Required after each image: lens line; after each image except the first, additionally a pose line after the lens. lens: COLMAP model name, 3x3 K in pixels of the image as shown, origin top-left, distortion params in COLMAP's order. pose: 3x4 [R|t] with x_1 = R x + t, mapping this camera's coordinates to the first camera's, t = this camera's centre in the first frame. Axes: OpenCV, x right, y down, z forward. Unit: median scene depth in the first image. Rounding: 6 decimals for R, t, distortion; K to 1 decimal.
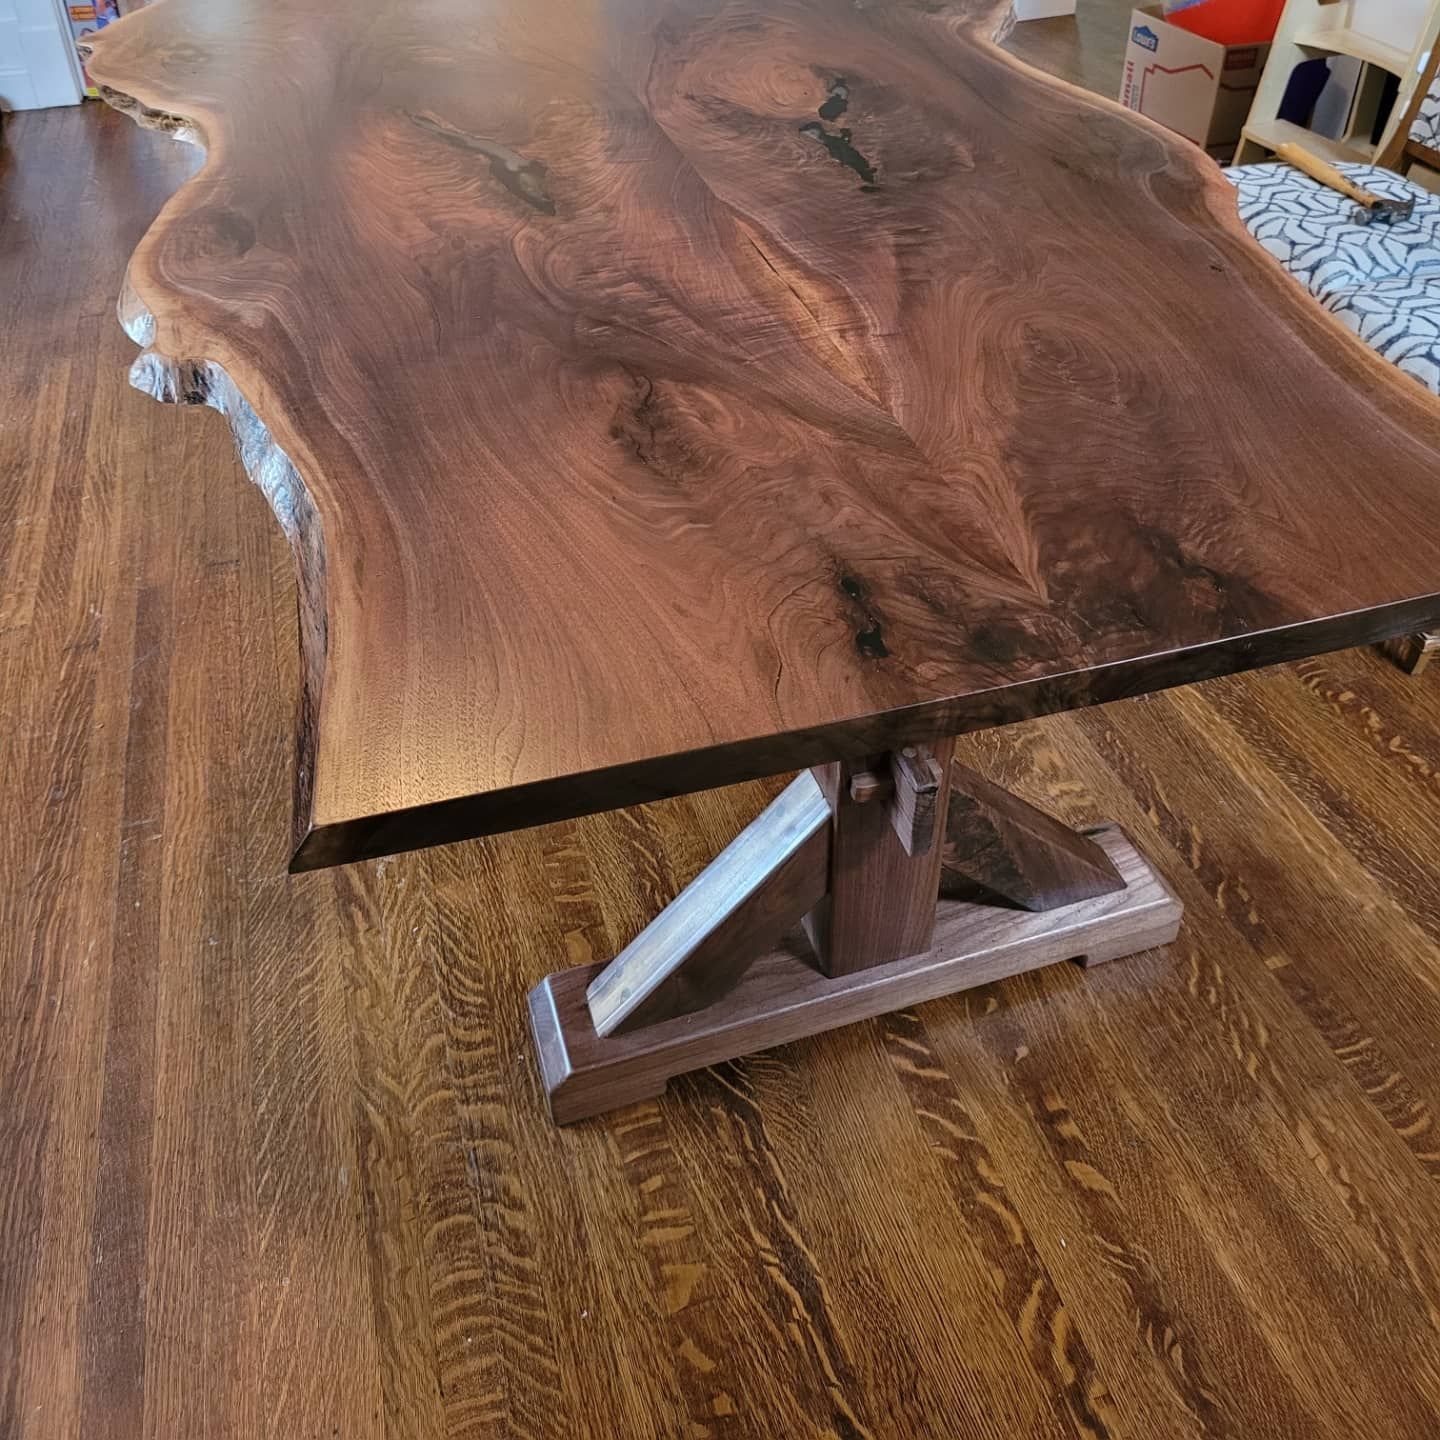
lens RADIAL K [[1325.2, 0, 724.6], [0, 1325.2, 492.9], [0, 0, 1]] dist [0.063730, -0.080147]
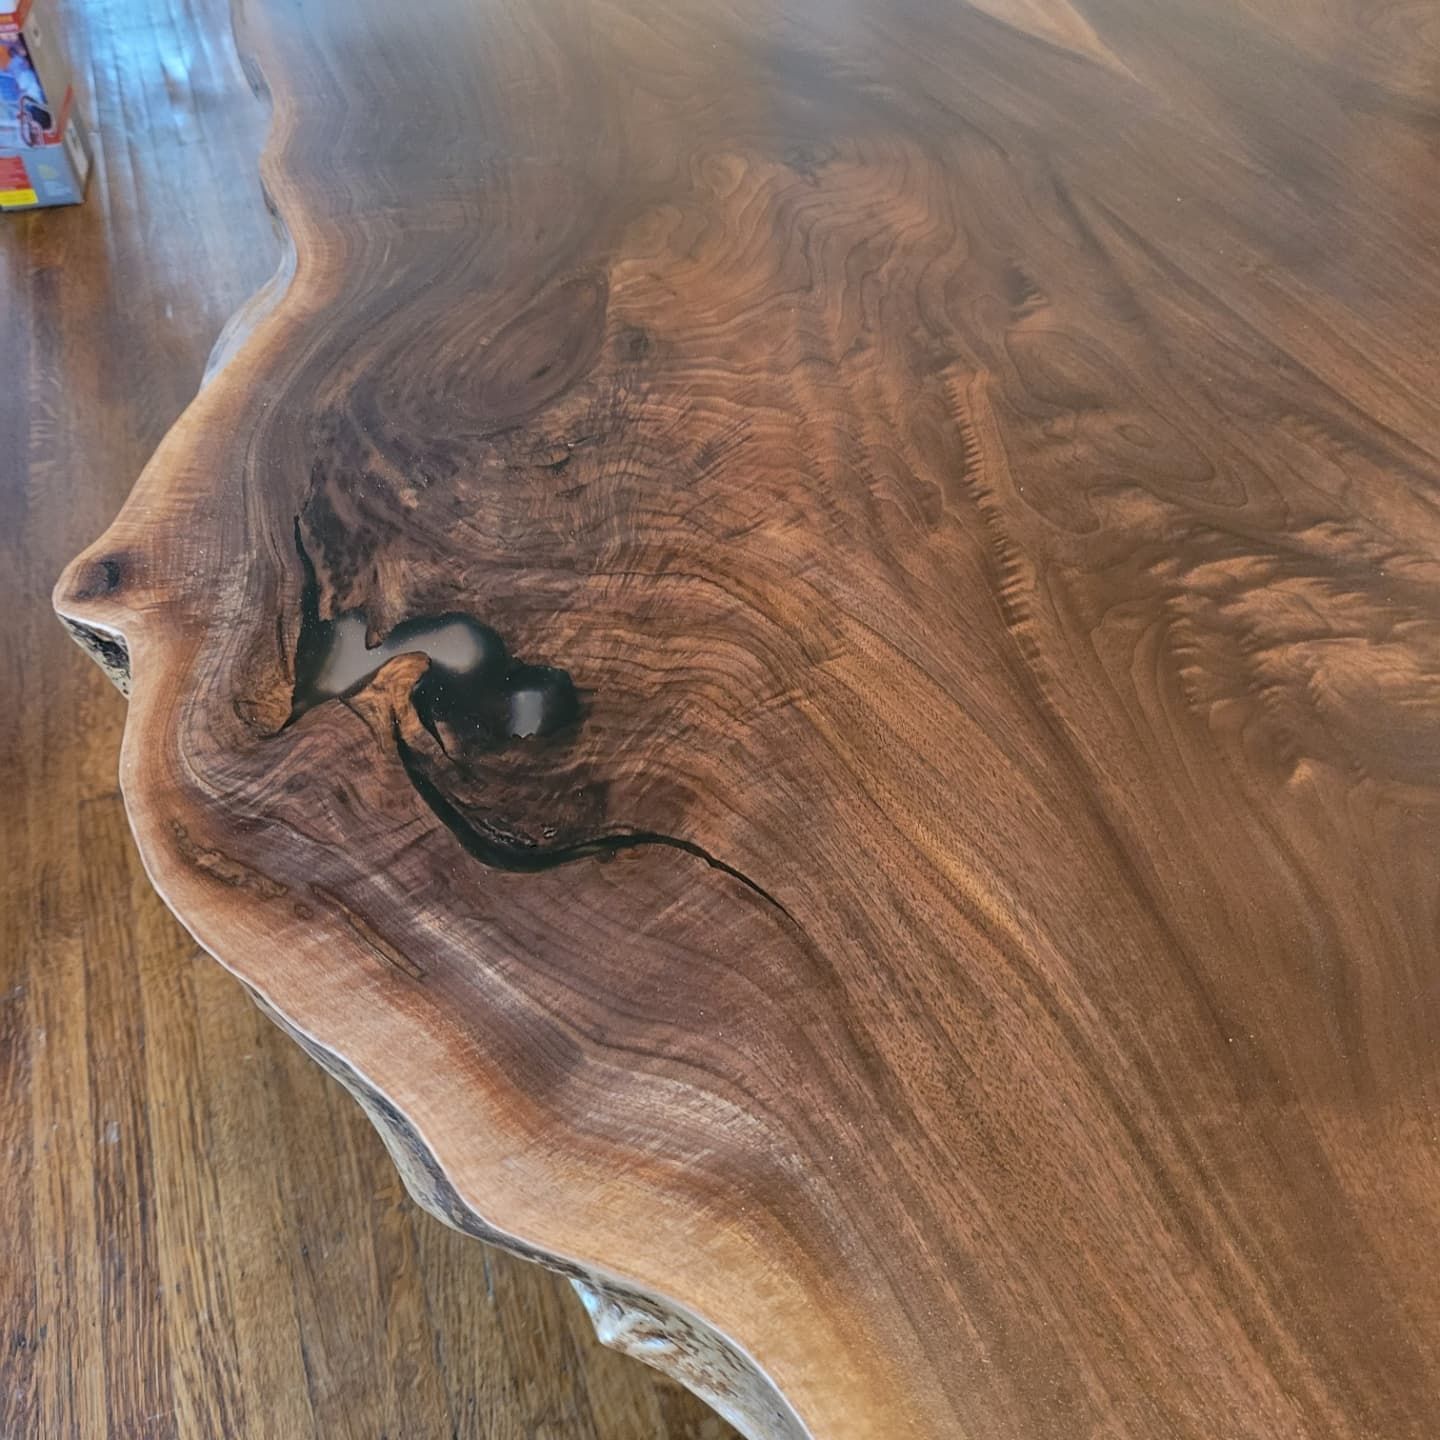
lens RADIAL K [[1313.9, 0, 720.0], [0, 1313.9, 720.0], [0, 0, 1]] dist [0.055373, -0.052587]
pose [[0.998832, -0.042842, 0.022364, -0.513268], [0.037285, 0.977545, 0.207401, -0.541911], [-0.030747, -0.206325, 0.978000, 1.049957]]
